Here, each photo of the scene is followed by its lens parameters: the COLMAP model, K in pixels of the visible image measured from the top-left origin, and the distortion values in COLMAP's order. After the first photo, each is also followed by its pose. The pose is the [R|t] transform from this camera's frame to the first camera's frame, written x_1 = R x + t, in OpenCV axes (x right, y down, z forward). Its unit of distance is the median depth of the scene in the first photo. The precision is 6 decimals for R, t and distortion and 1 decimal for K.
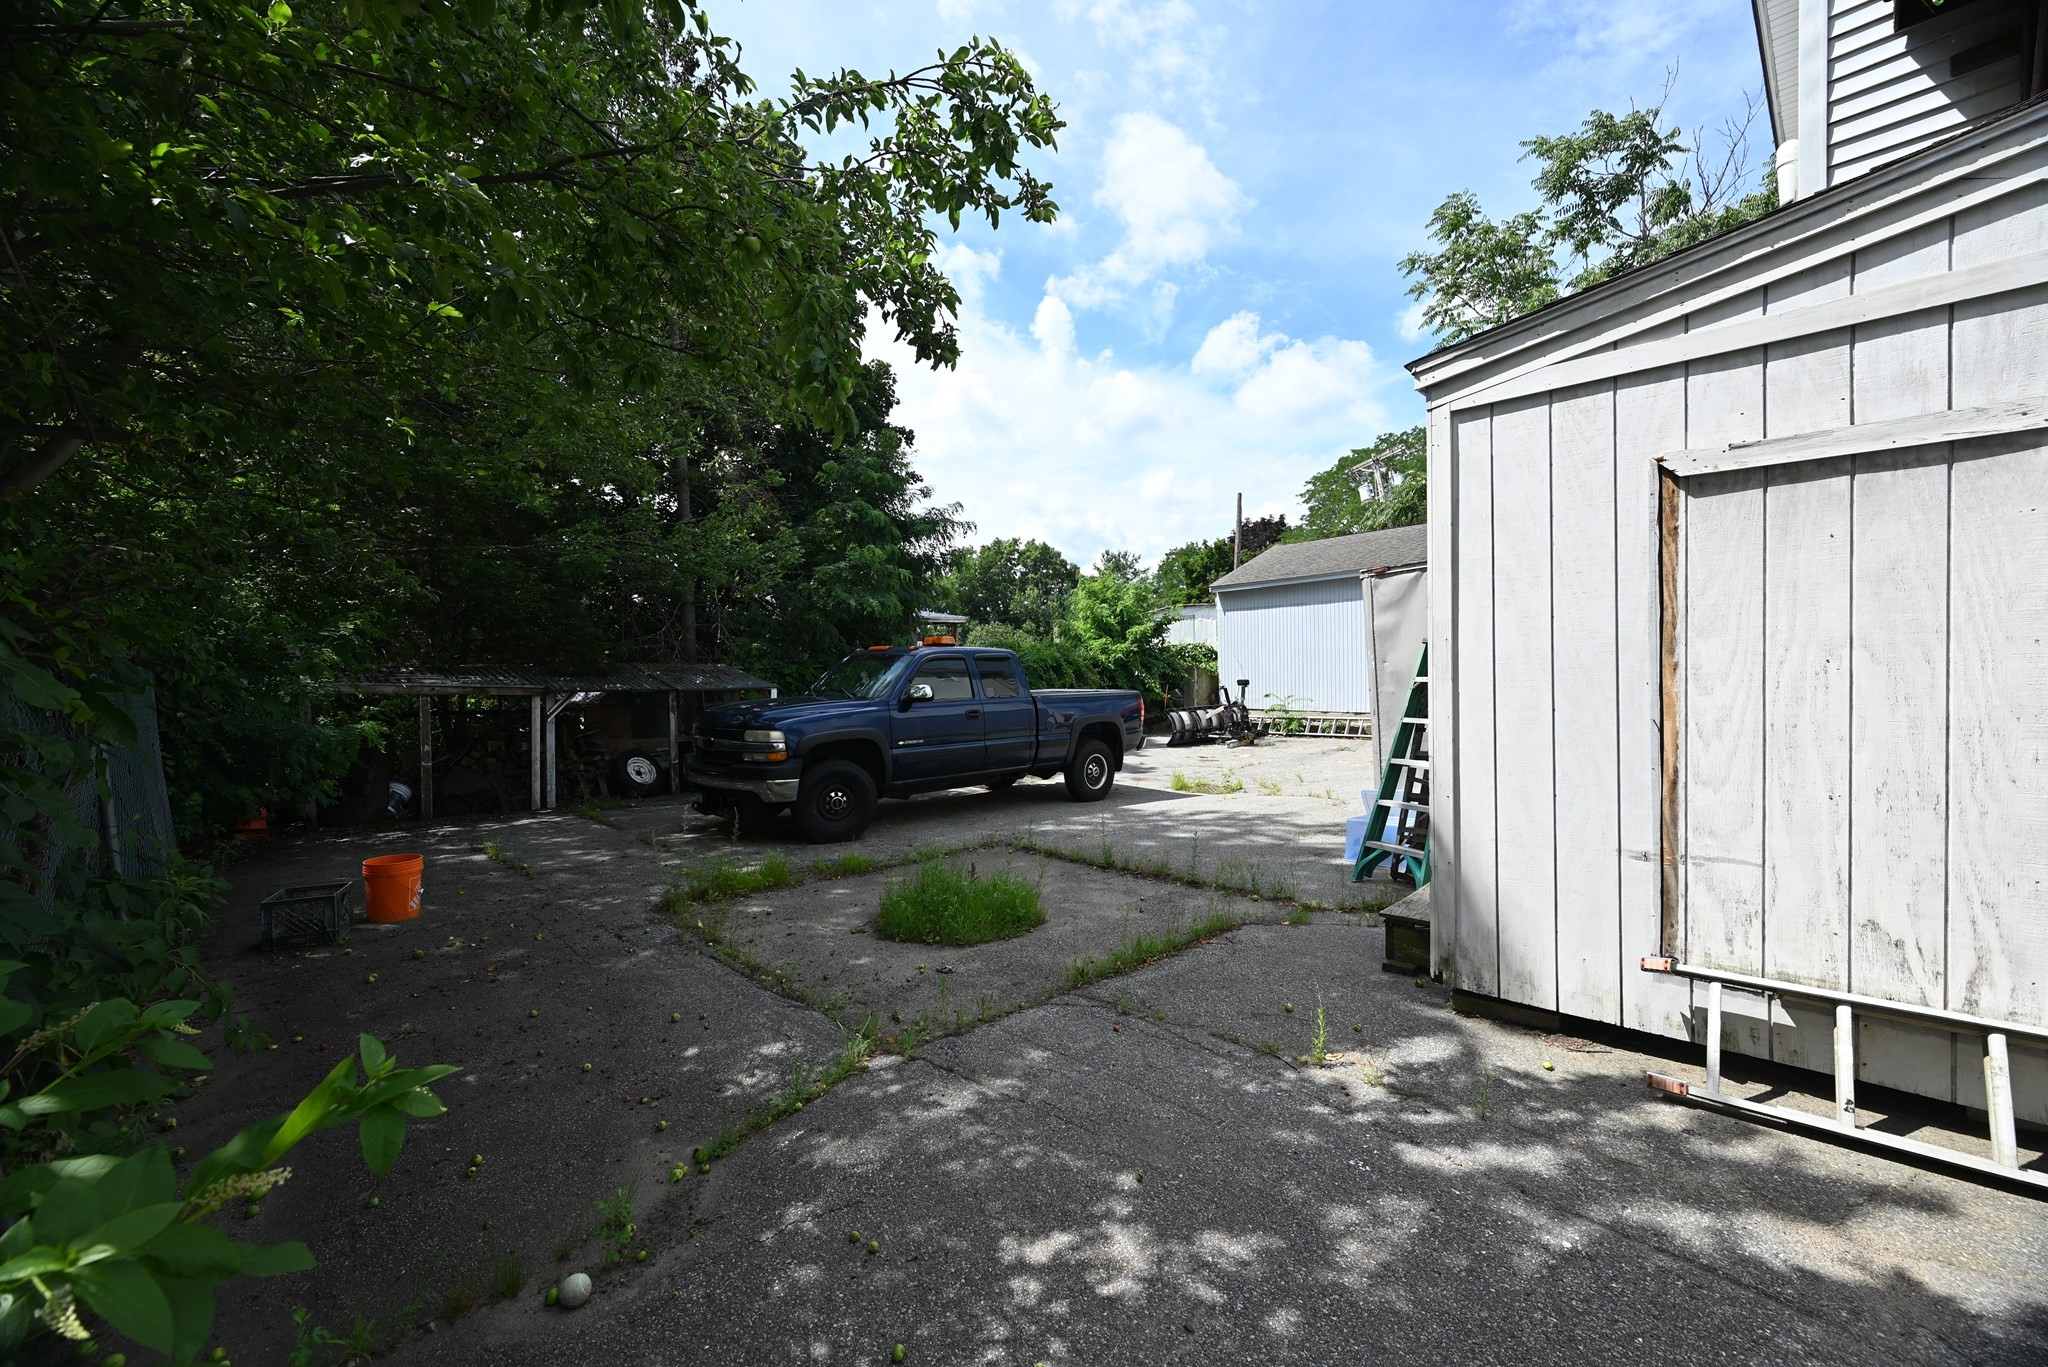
lens RADIAL K [[806.9, 0, 1026.8], [0, 806.9, 687.5], [0, 0, 1]] dist [-0.001969, 0.000330]
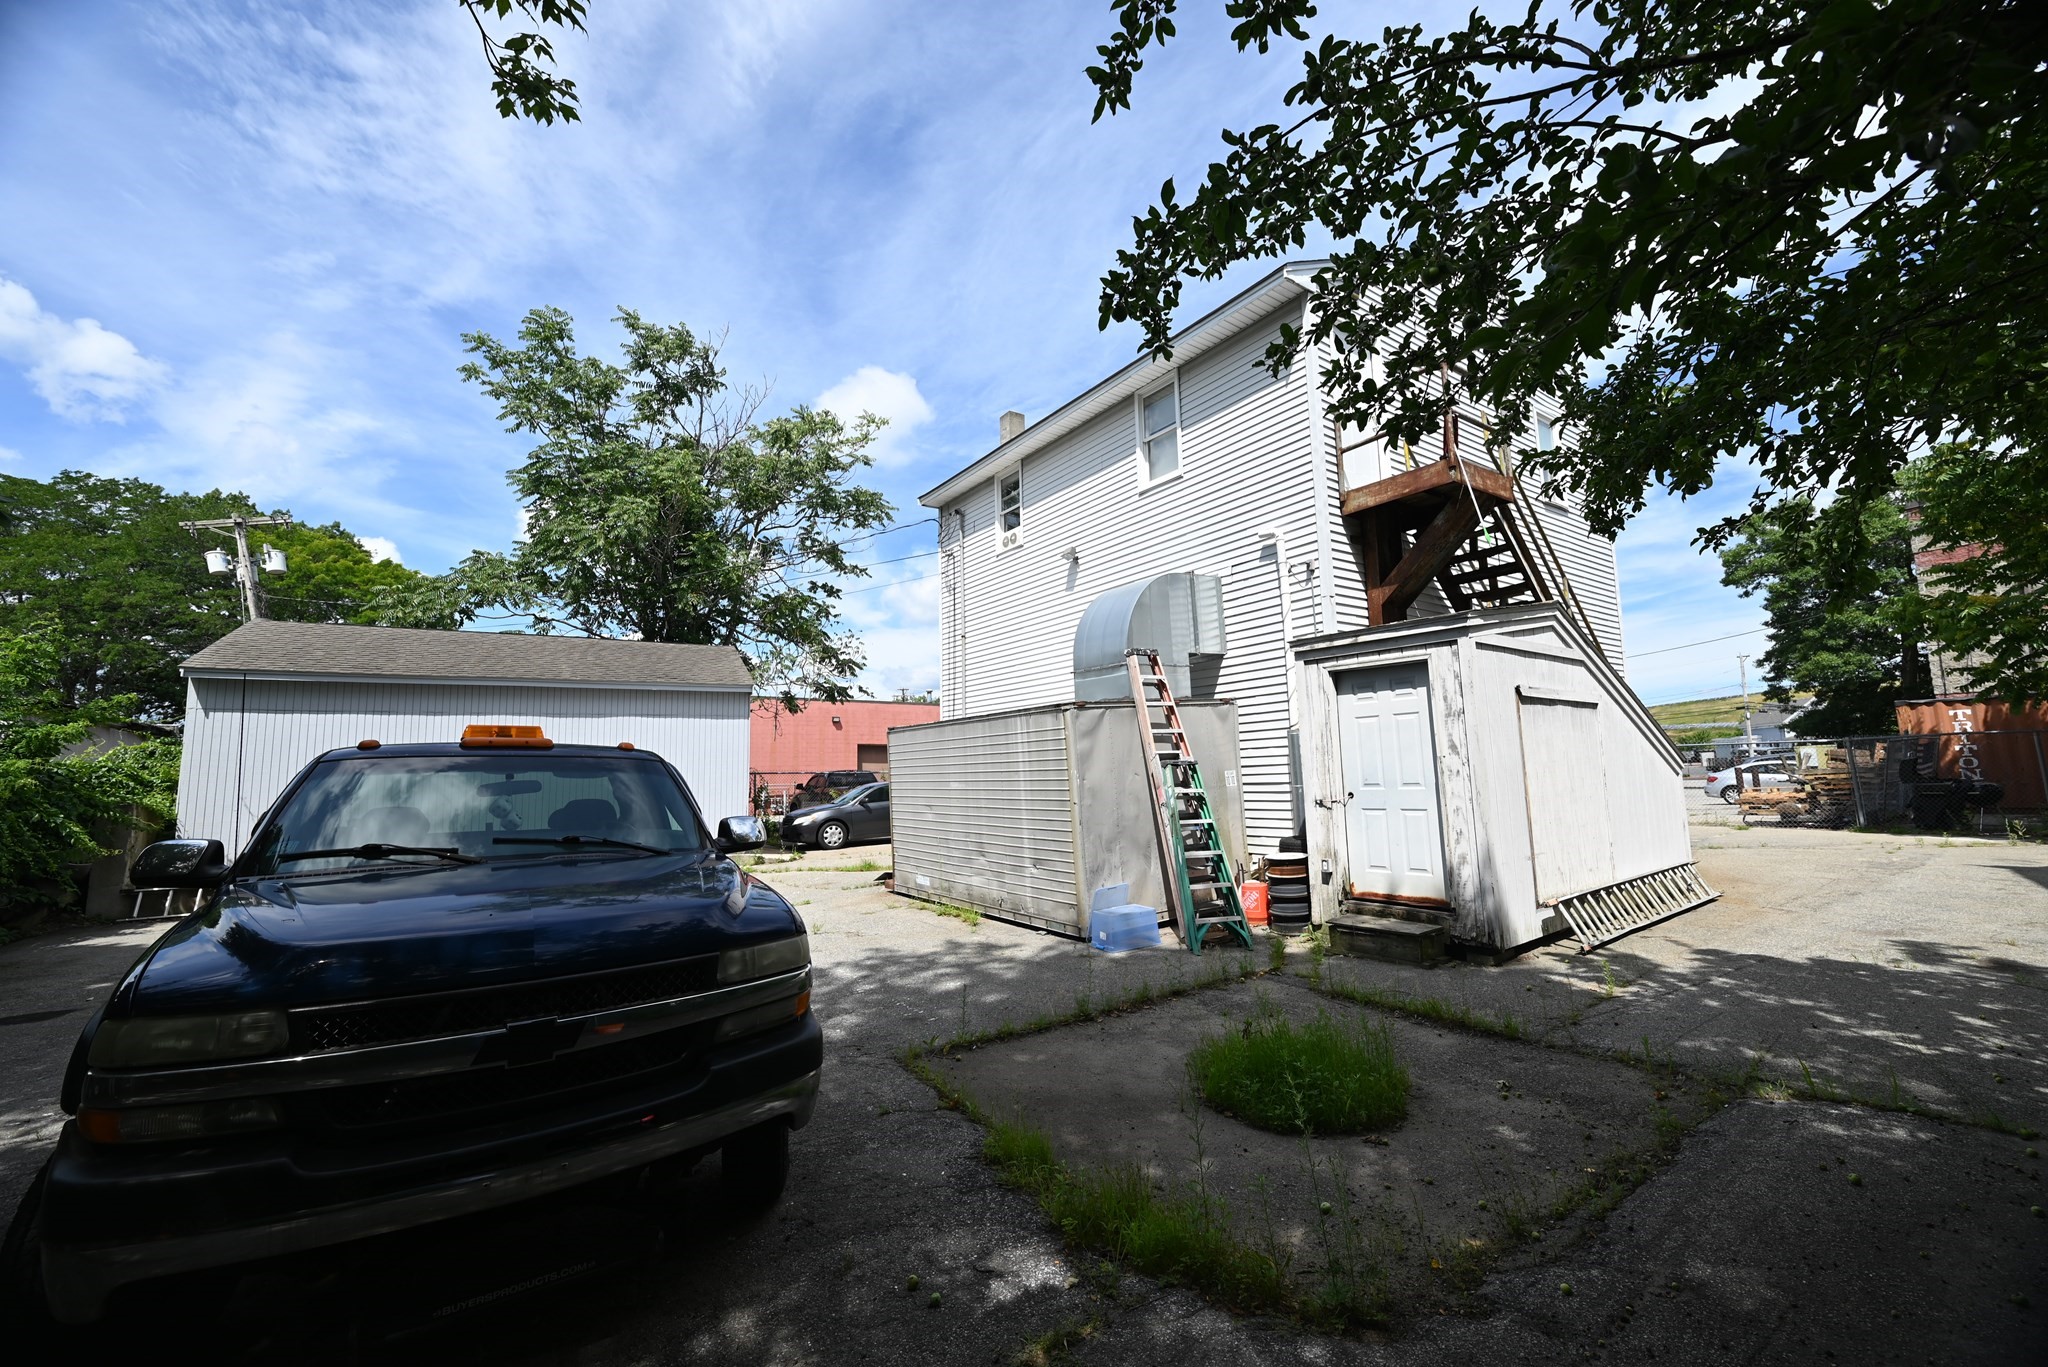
lens RADIAL K [[806.9, 0, 1026.5], [0, 806.9, 682.2], [0, 0, 1]] dist [-0.001969, 0.000330]
pose [[0.156703, 0.133522, 0.978579, -0.927774], [0.042873, 0.988966, -0.141805, -0.009419], [-0.986715, 0.064176, 0.149250, 1.081281]]
